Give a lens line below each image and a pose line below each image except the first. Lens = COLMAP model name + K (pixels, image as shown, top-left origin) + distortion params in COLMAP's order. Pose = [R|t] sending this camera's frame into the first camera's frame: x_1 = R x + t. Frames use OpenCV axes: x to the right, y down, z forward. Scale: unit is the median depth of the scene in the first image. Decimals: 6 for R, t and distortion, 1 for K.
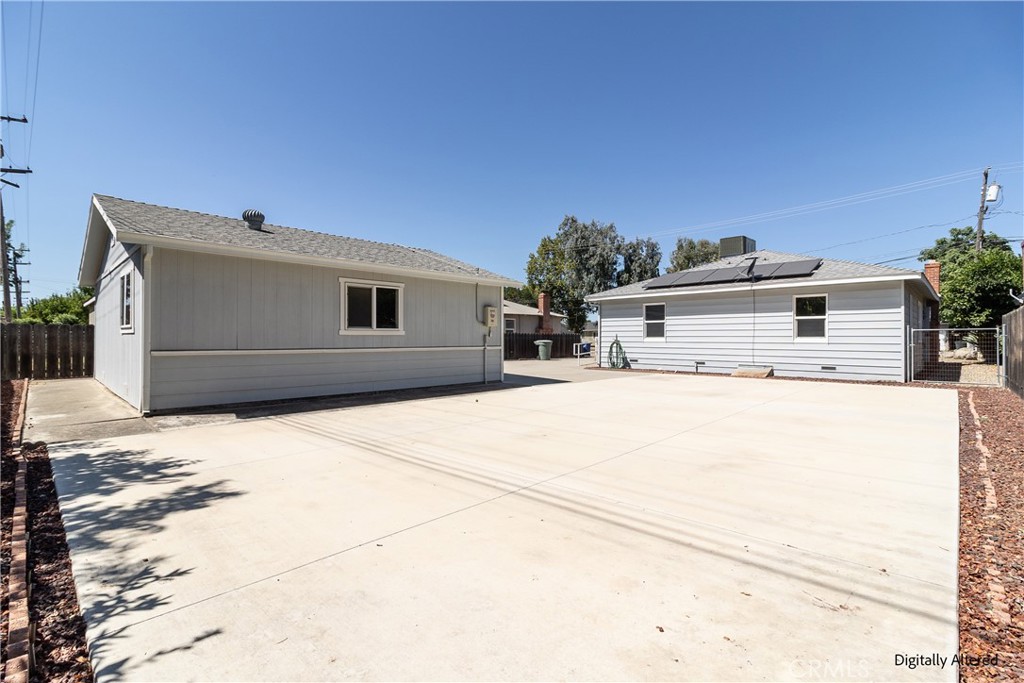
lens RADIAL K [[472.1, 0, 513.0], [0, 472.1, 340.7], [0, 0, 1]] dist [-0.004540, 0.000747]
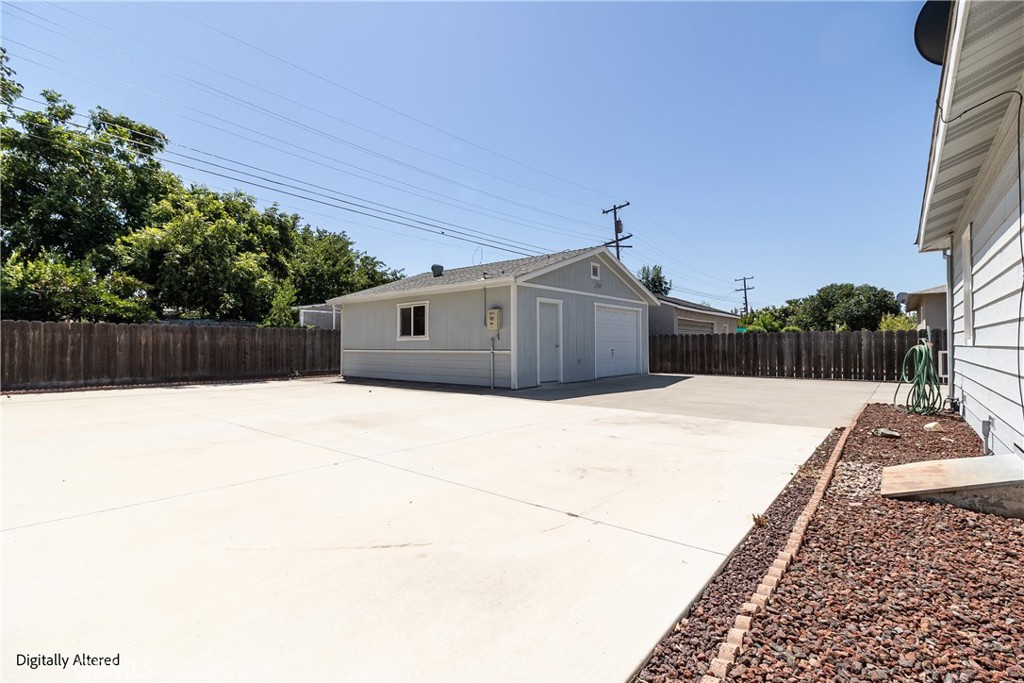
lens RADIAL K [[472.1, 0, 511.9], [0, 472.1, 341.2], [0, 0, 1]] dist [-0.004540, 0.000747]
pose [[0.079249, -0.013234, -0.996767, 1.076485], [0.001896, 0.999912, -0.013125, 0.007799], [0.996853, -0.000849, 0.079267, 1.130844]]
